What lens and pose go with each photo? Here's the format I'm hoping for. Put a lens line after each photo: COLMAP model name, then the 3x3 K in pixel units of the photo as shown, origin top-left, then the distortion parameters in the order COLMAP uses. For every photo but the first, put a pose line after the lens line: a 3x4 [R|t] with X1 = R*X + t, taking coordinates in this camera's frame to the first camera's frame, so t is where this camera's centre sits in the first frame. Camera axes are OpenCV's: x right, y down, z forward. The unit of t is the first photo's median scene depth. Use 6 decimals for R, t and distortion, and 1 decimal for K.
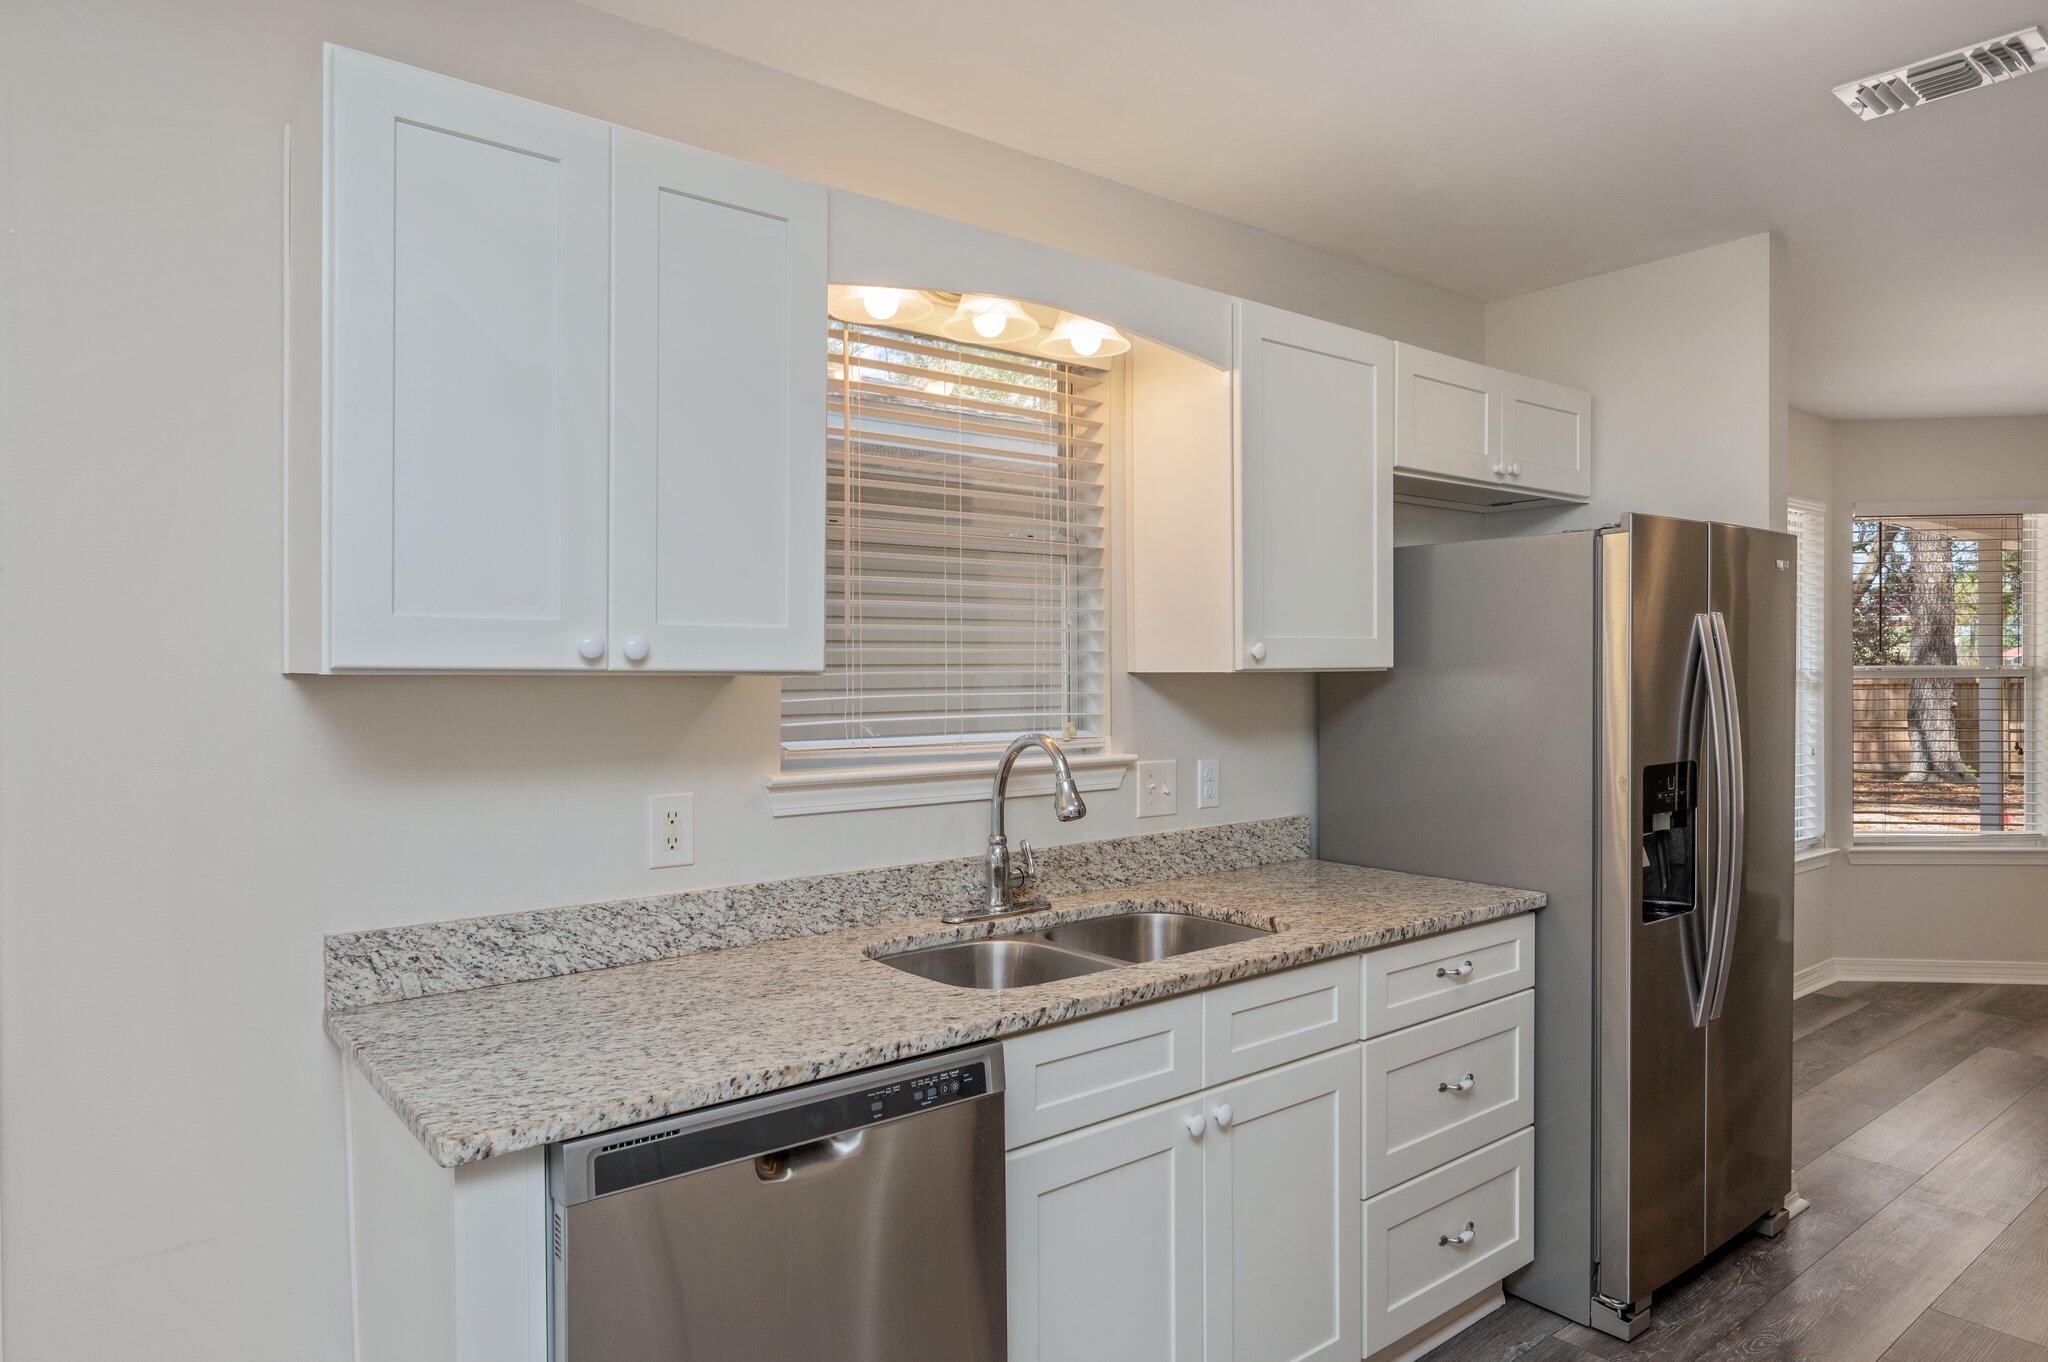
lens RADIAL K [[1245.3, 0, 1024.0], [0, 1245.3, 681.0], [0, 0, 1]] dist [0.003001, 0.000178]
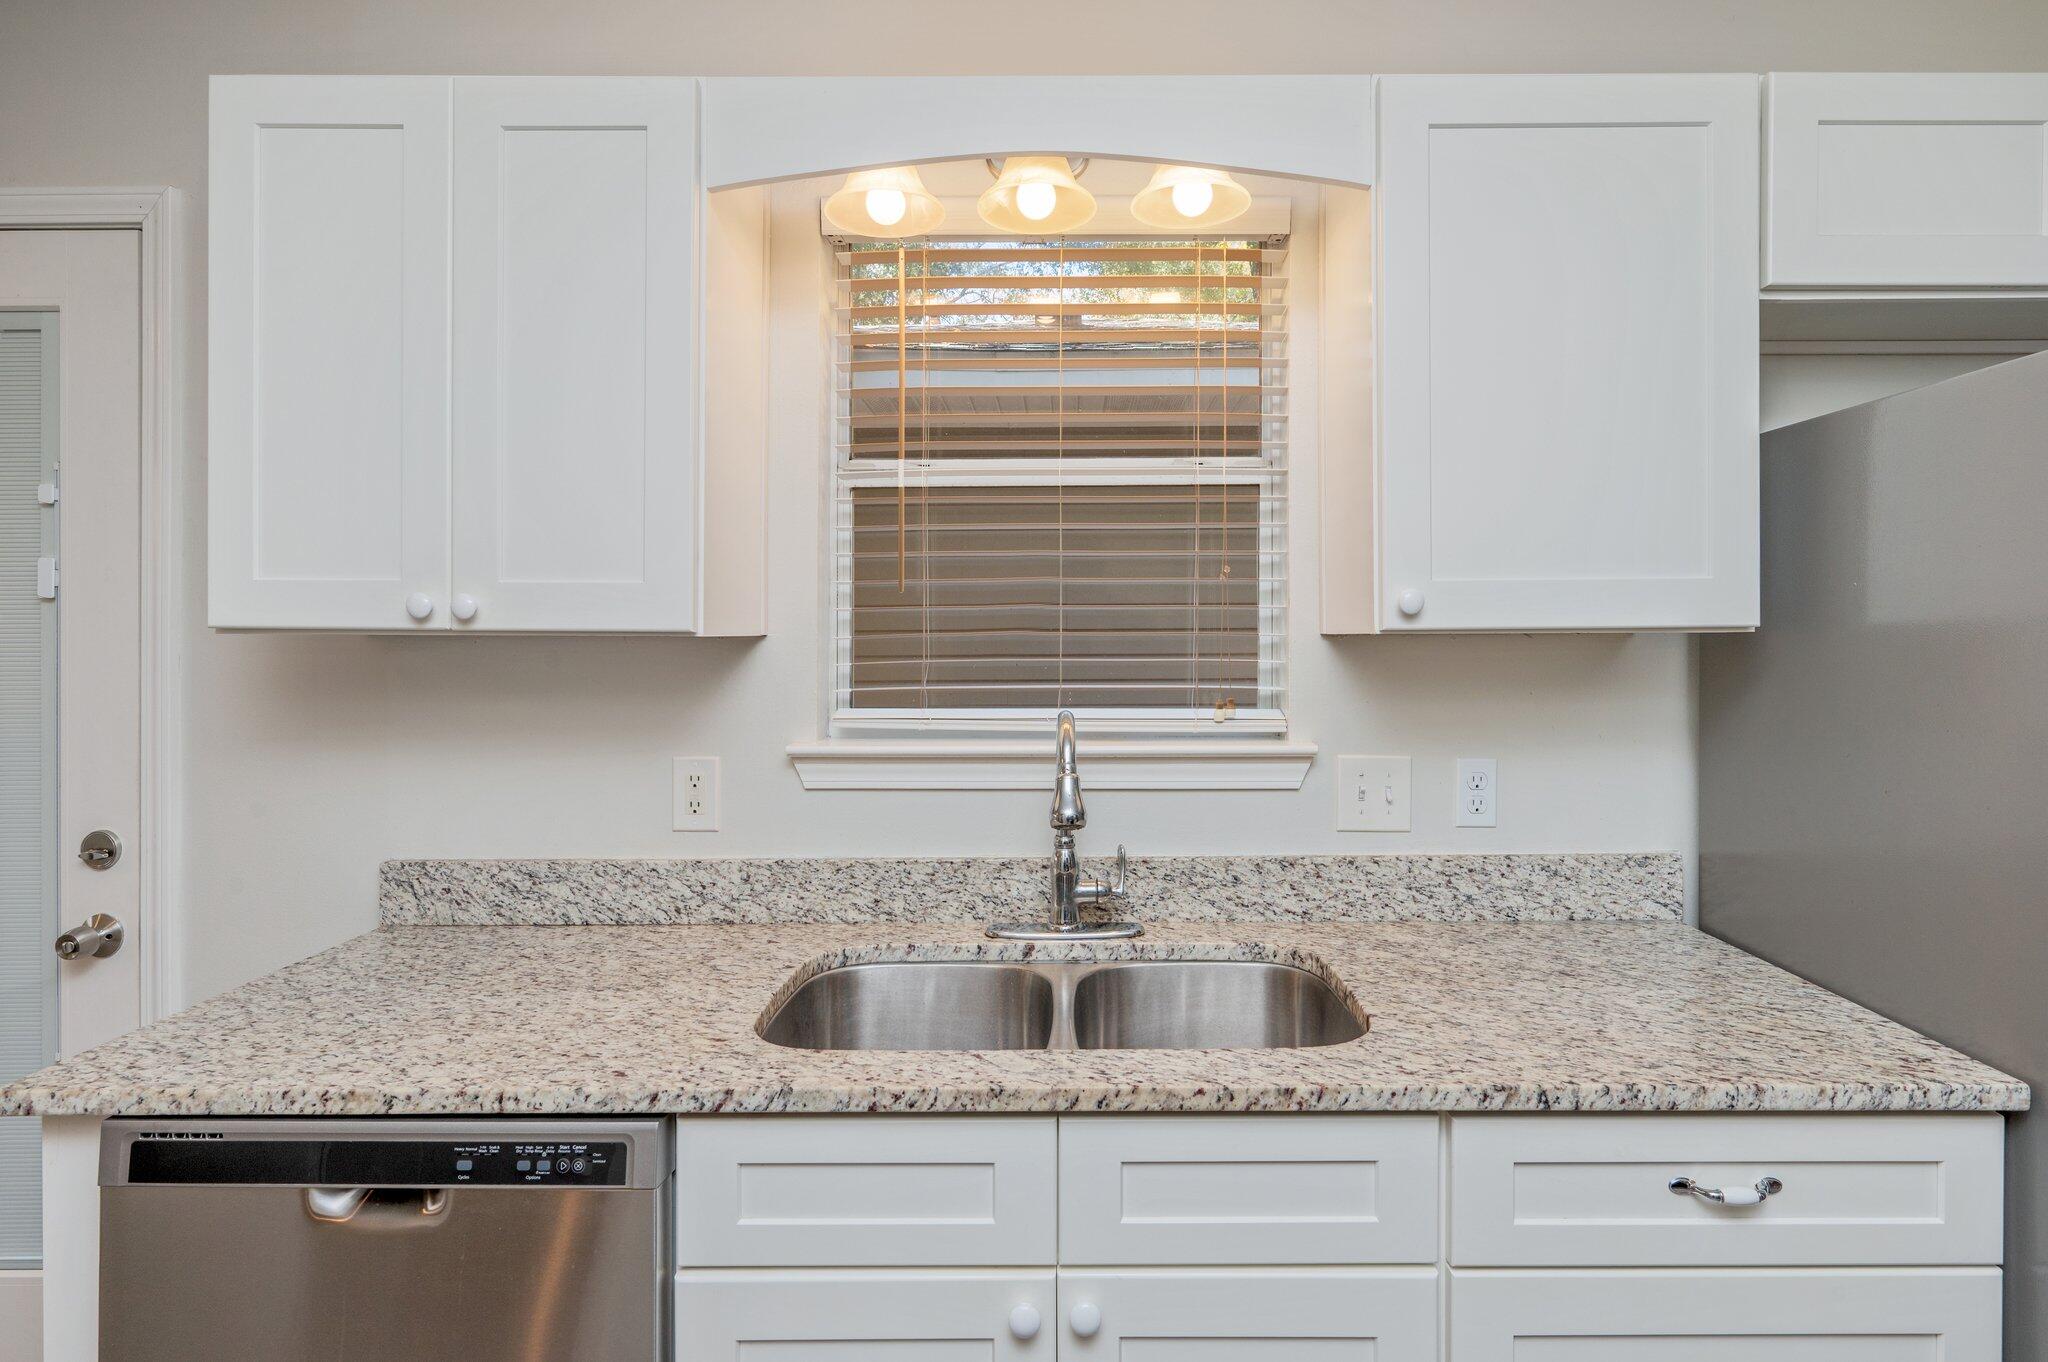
lens RADIAL K [[1070.4, 0, 1026.3], [0, 1070.4, 636.5], [0, 0, 1]] dist [0.002326, -0.000825]
pose [[0.780063, 0.002158, -0.625697, 0.456555], [-0.006011, 0.999974, -0.004046, -0.002279], [0.625672, 0.006917, 0.780055, 0.514671]]
